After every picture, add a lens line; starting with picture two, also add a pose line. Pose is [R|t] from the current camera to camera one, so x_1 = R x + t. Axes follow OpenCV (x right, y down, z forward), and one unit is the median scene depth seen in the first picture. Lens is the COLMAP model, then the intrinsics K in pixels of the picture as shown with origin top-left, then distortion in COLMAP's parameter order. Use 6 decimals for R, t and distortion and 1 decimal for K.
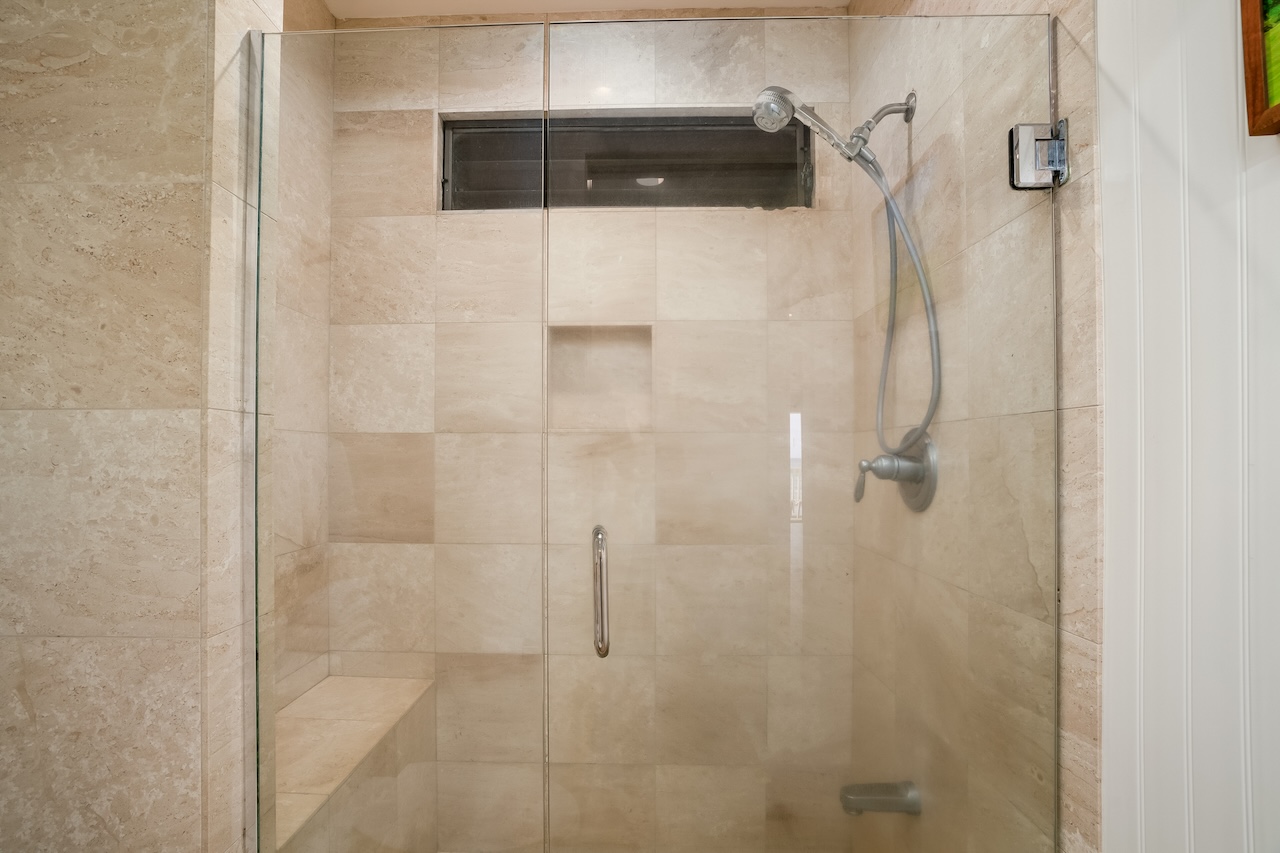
lens RADIAL K [[602.7, 0, 629.6], [0, 602.7, 425.0], [0, 0, 1]] dist [-0.058115, 0.029082]
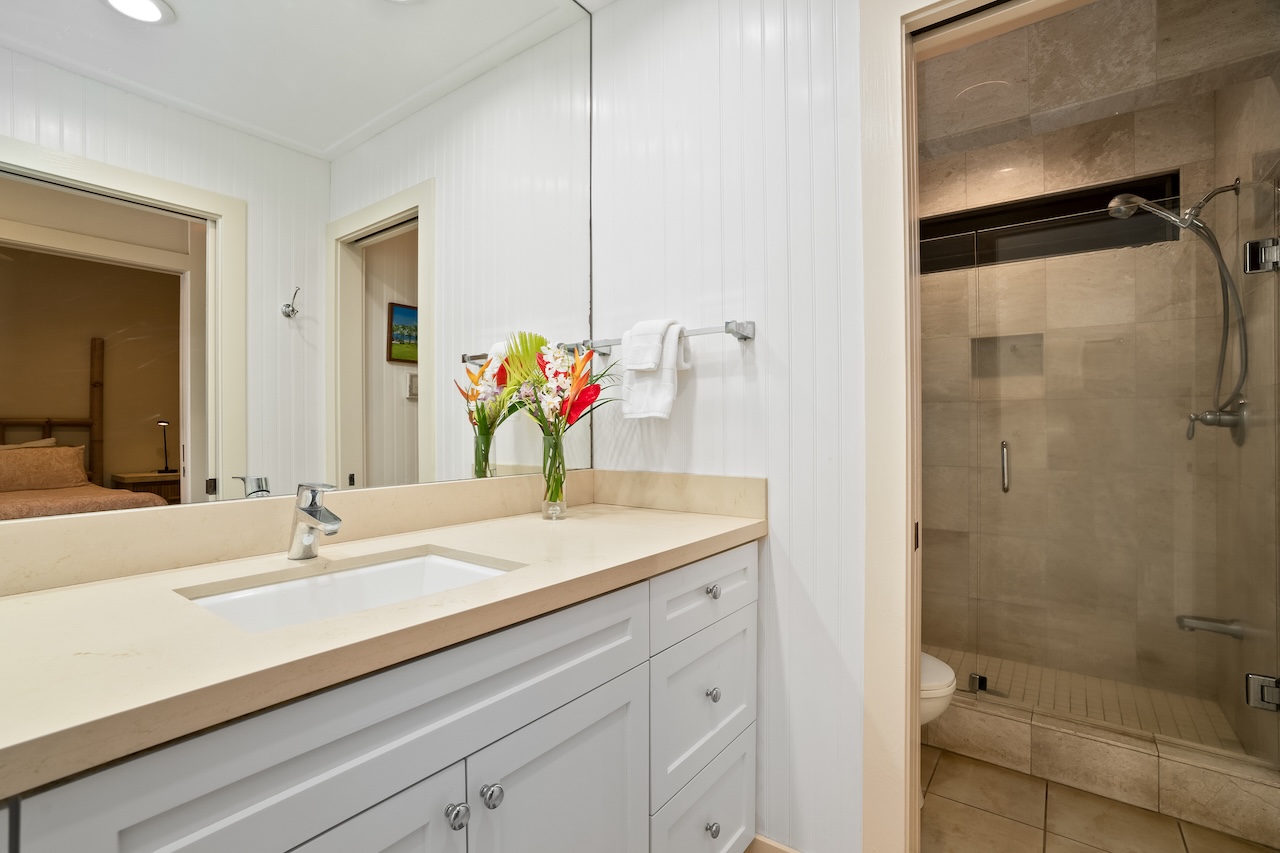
lens RADIAL K [[602.7, 0, 629.6], [0, 602.7, 425.0], [0, 0, 1]] dist [-0.058115, 0.029082]
pose [[0.810904, -0.000850, -0.585179, 0.062654], [0.029505, 0.998786, 0.039436, -0.015523], [0.584435, -0.049244, 0.809945, -0.944920]]
